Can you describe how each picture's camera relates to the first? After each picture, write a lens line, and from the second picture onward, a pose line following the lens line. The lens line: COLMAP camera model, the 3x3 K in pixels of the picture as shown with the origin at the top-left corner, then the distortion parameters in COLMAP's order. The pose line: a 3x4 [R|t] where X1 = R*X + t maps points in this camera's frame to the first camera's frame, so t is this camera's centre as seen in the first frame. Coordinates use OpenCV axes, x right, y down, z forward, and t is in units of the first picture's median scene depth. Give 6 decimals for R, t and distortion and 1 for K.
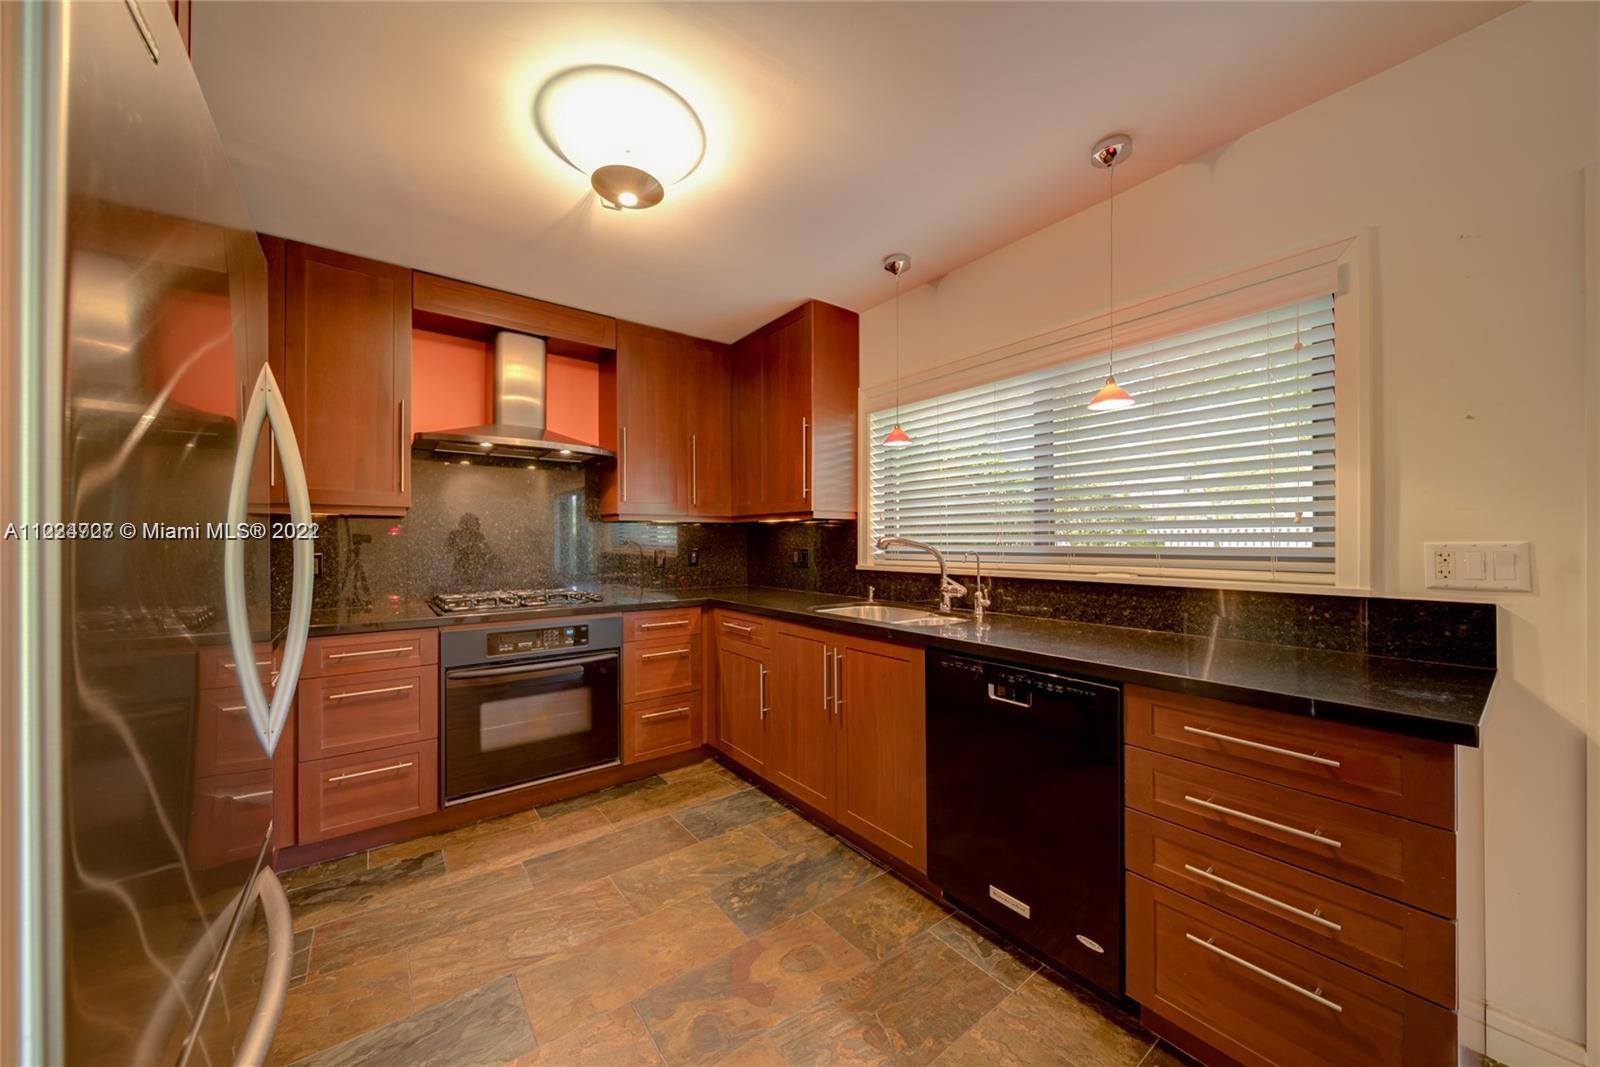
lens RADIAL K [[562.0, 0, 802.7], [0, 562.0, 538.3], [0, 0, 1]] dist [0.000092, -0.000197]
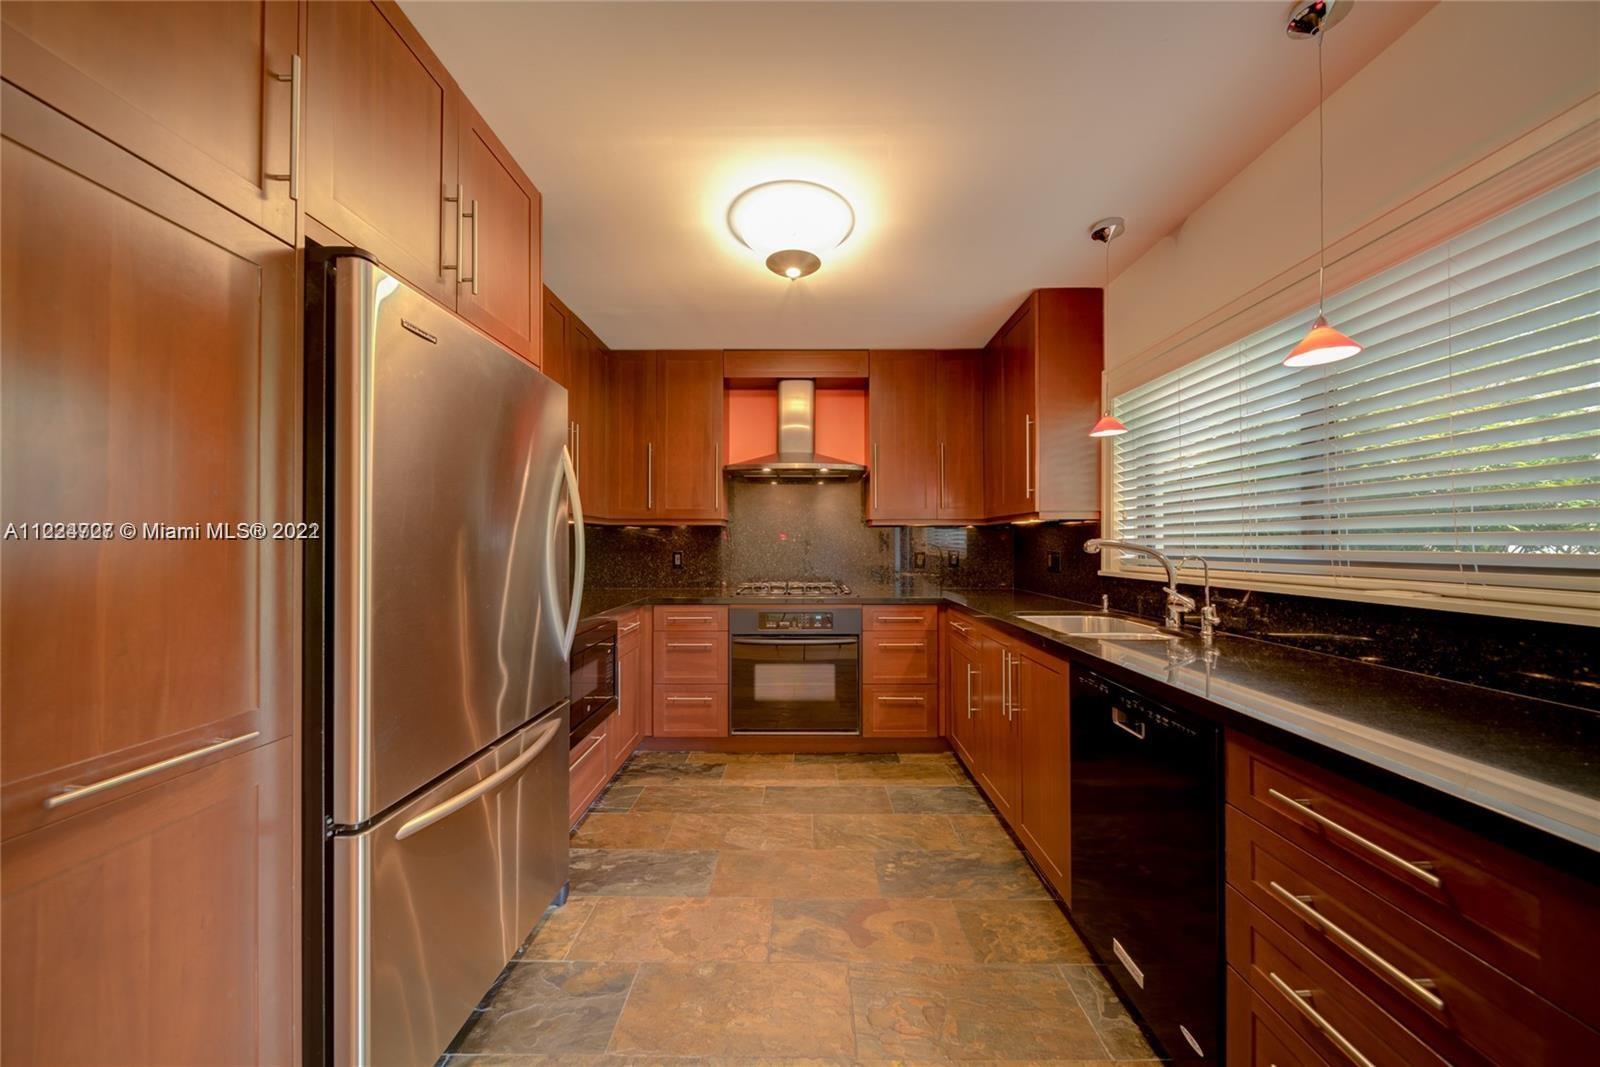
lens RADIAL K [[562.0, 0, 802.7], [0, 562.0, 538.3], [0, 0, 1]] dist [0.000092, -0.000197]
pose [[0.791167, -0.003857, -0.611588, 0.326423], [0.001591, 0.999990, -0.004248, -0.000033], [0.611598, 0.002388, 0.791165, 0.008775]]
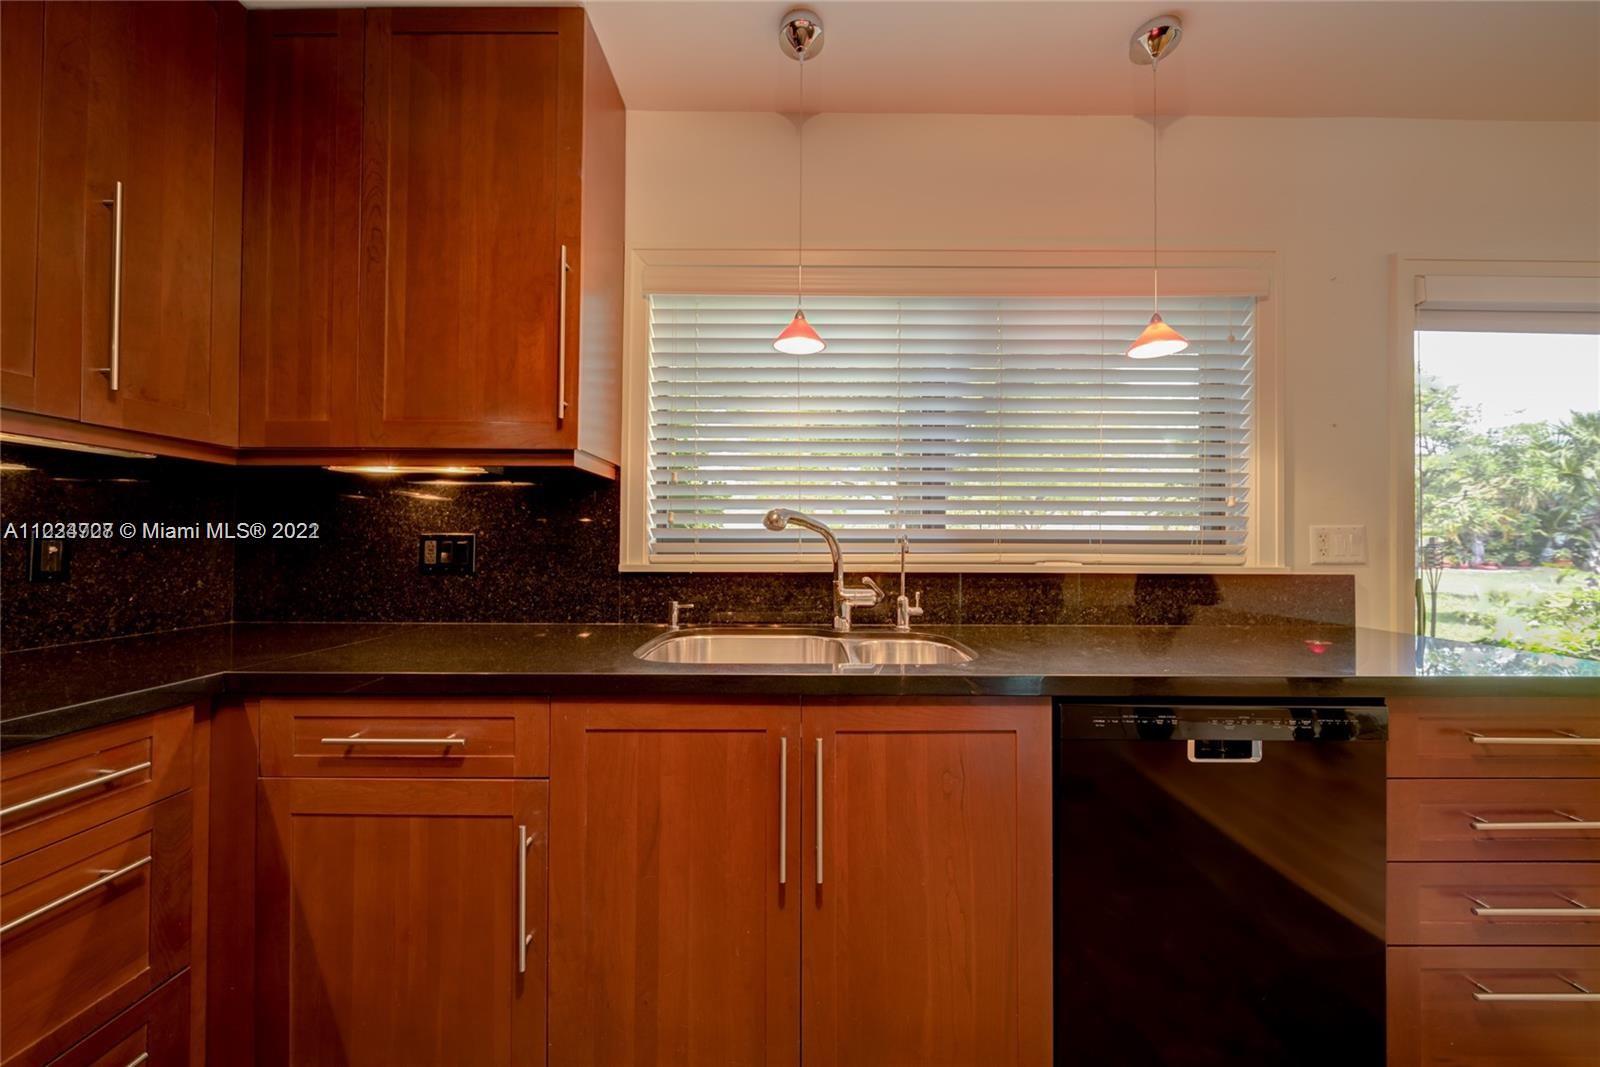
lens RADIAL K [[562.0, 0, 802.7], [0, 562.0, 538.3], [0, 0, 1]] dist [0.000092, -0.000197]
pose [[0.603215, 0.016641, 0.797405, -0.279220], [-0.010021, 0.999862, -0.013285, 0.034060], [-0.797516, 0.000023, 0.603298, 0.647197]]
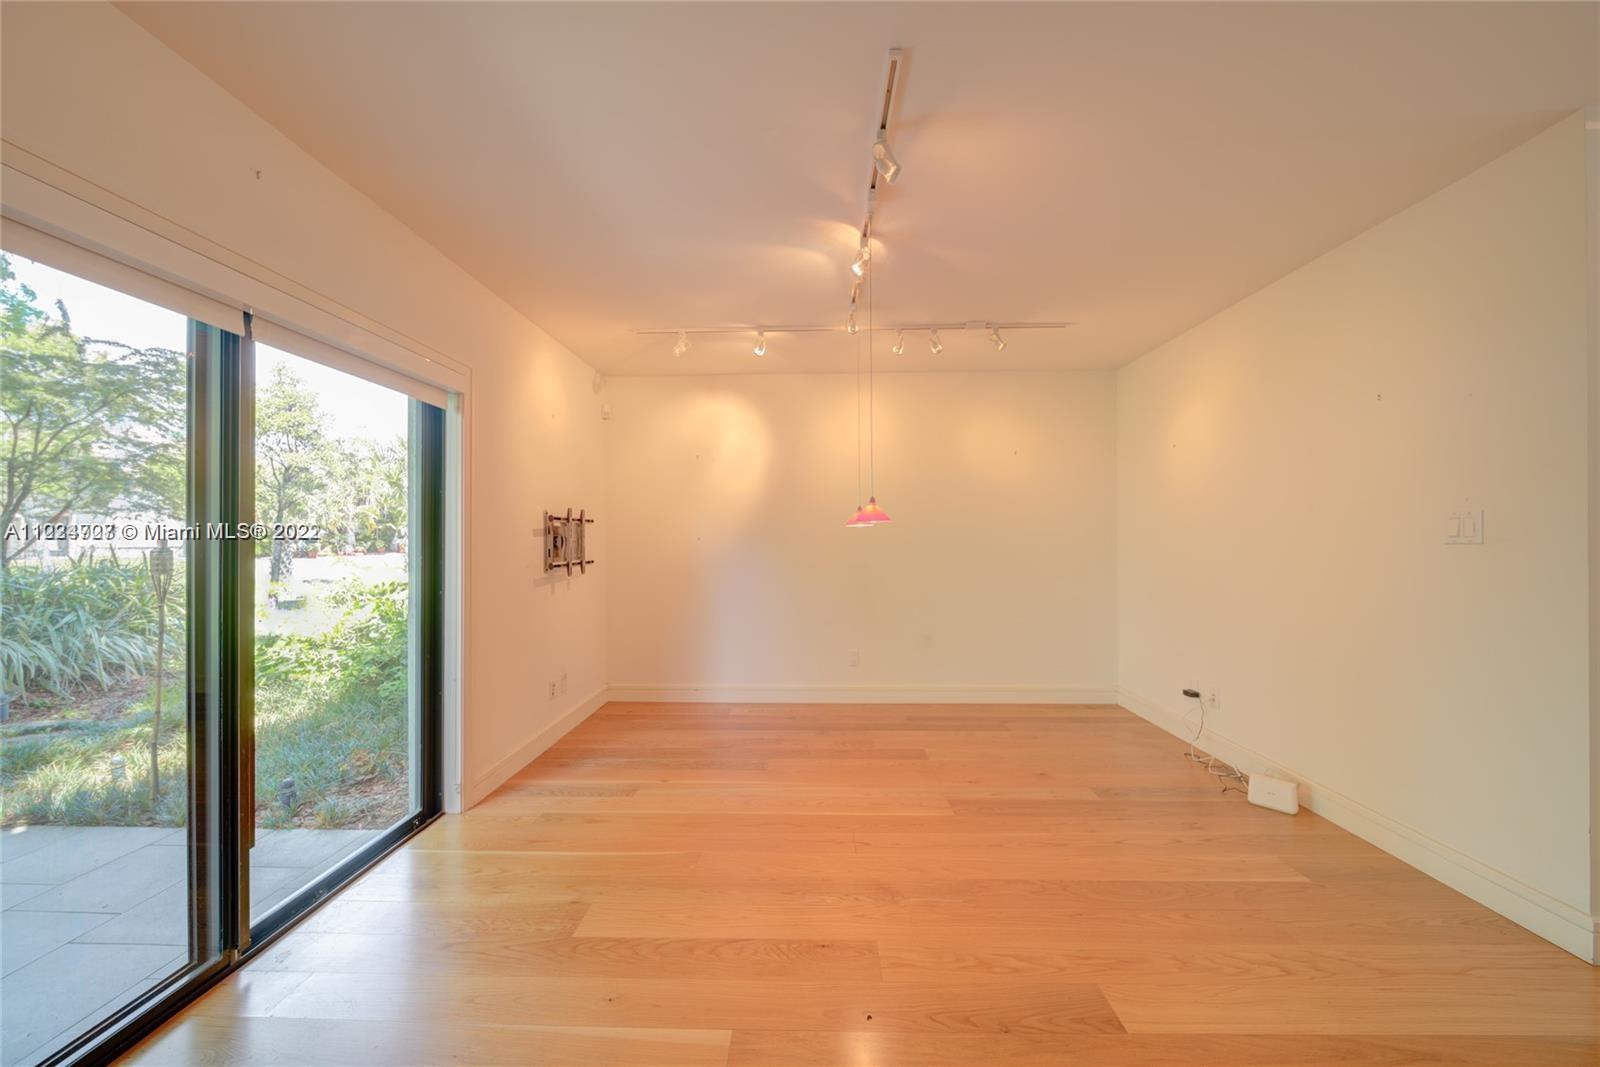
lens RADIAL K [[562.0, 0, 802.7], [0, 562.0, 538.3], [0, 0, 1]] dist [0.000092, -0.000197]
pose [[-0.778410, 0.003137, 0.627749, 0.025524], [0.001742, 0.999994, -0.002837, -0.000439], [-0.627754, -0.001115, -0.778411, 0.293413]]
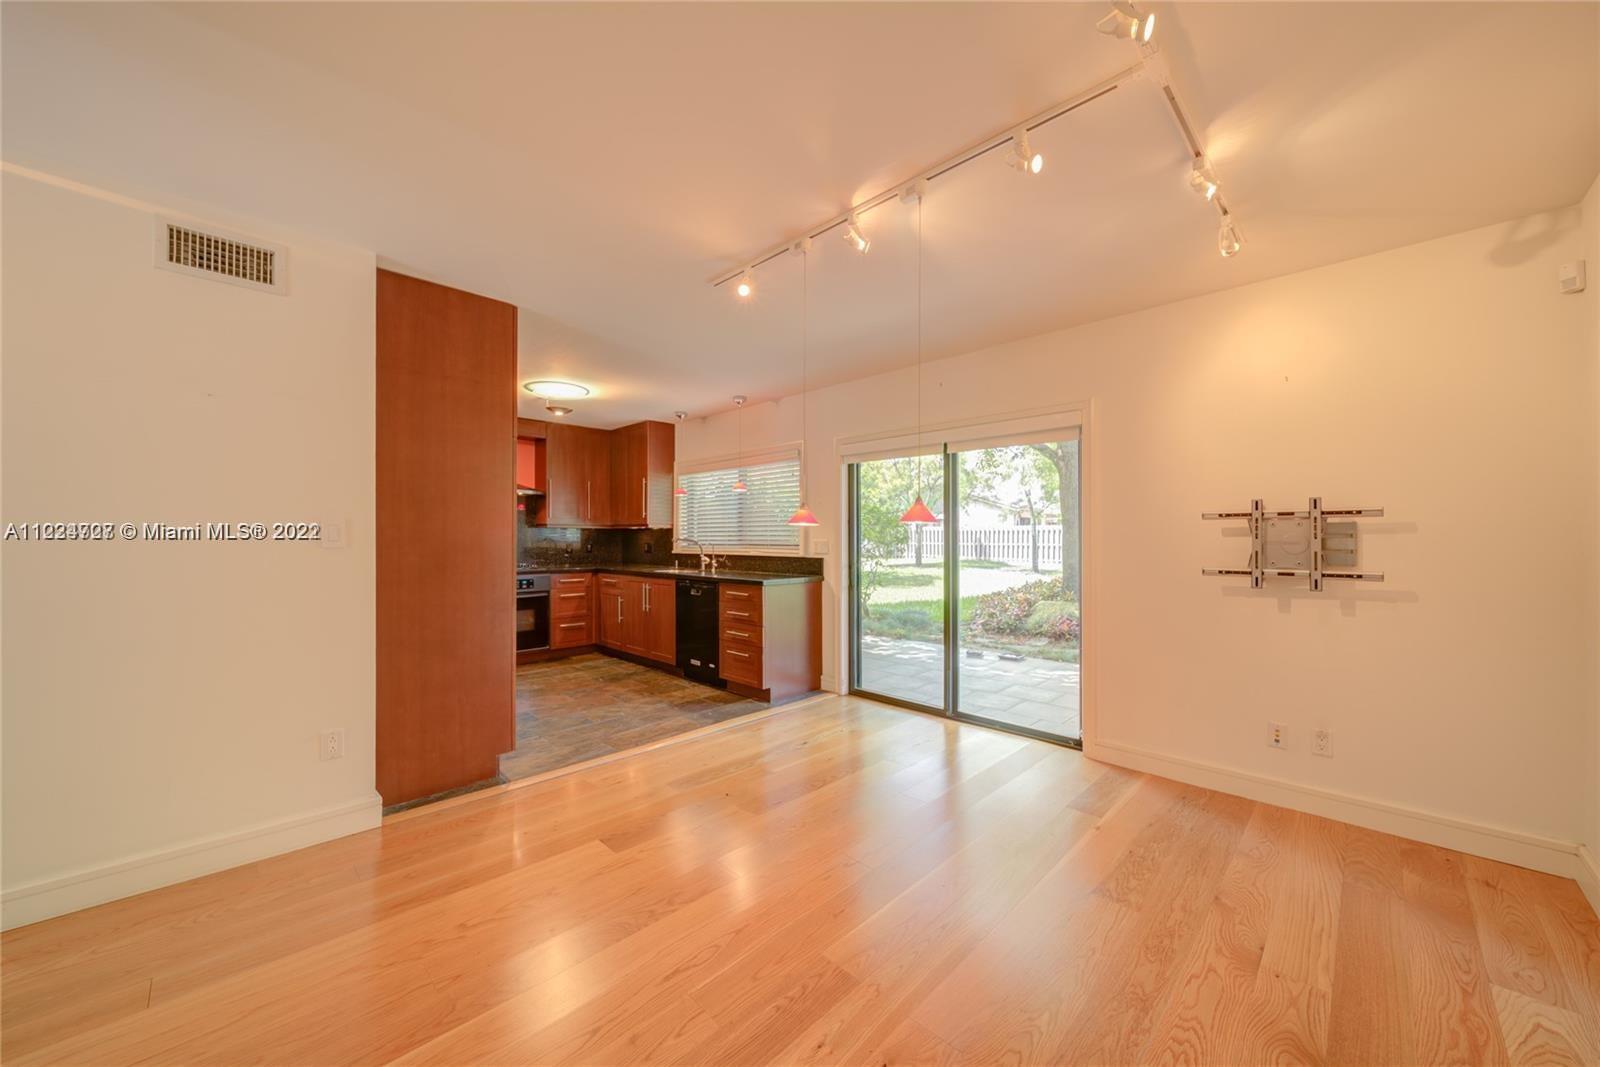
lens RADIAL K [[576.3, 0, 800.0], [0, 576.3, 533.5], [0, 0, 1]] dist [0.000458, -0.000021]
pose [[0.990729, 0.004284, 0.135783, 0.322718], [-0.003688, 0.999982, -0.004643, -0.007636], [-0.135800, 0.004099, 0.990728, -1.324522]]
